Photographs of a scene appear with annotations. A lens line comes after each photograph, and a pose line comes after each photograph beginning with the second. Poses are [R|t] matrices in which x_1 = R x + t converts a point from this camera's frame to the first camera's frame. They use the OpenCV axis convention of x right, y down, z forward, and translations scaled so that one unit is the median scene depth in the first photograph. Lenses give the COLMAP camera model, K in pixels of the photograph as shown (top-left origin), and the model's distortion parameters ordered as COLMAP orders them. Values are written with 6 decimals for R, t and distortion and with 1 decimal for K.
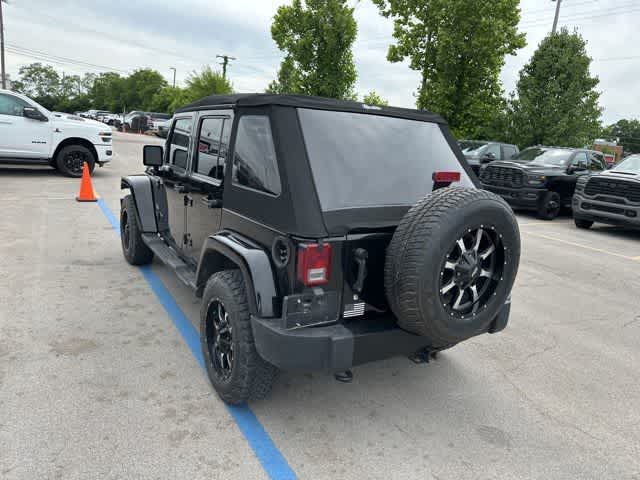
lens RADIAL K [[453.0, 0, 317.4], [0, 453.0, 241.9], [0, 0, 1]] dist [0.033575, -0.030090]
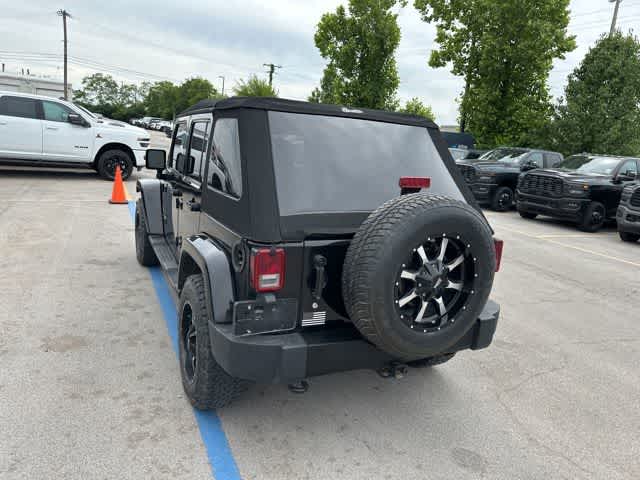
lens RADIAL K [[453.0, 0, 317.4], [0, 453.0, 241.9], [0, 0, 1]] dist [0.033575, -0.030090]
pose [[0.994940, 0.025577, -0.097161, 0.042780], [-0.026958, 0.999553, -0.012928, -0.000271], [0.096787, 0.015482, 0.995185, 0.008779]]
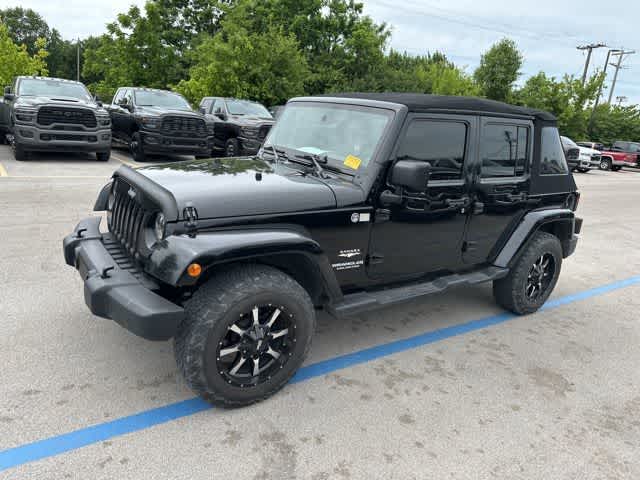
lens RADIAL K [[451.3, 0, 310.6], [0, 451.3, 237.4], [0, 0, 1]] dist [0.039918, -0.036456]
pose [[-0.046853, -0.353514, 0.934255, -0.432878], [0.136025, 0.924312, 0.356573, -0.154520], [-0.989597, 0.143789, 0.004780, 0.482220]]
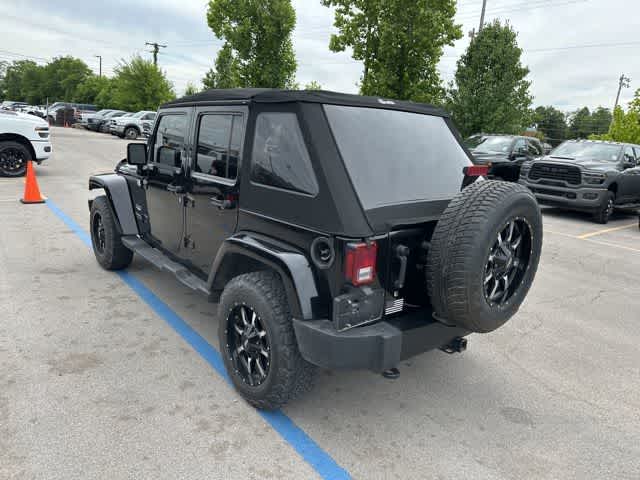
lens RADIAL K [[453.0, 0, 317.4], [0, 453.0, 241.9], [0, 0, 1]] dist [0.033575, -0.030090]
pose [[0.990448, -0.048278, 0.129156, -0.050705], [0.045478, 0.998664, 0.024549, -0.006017], [-0.130169, -0.018440, 0.991320, 0.006366]]
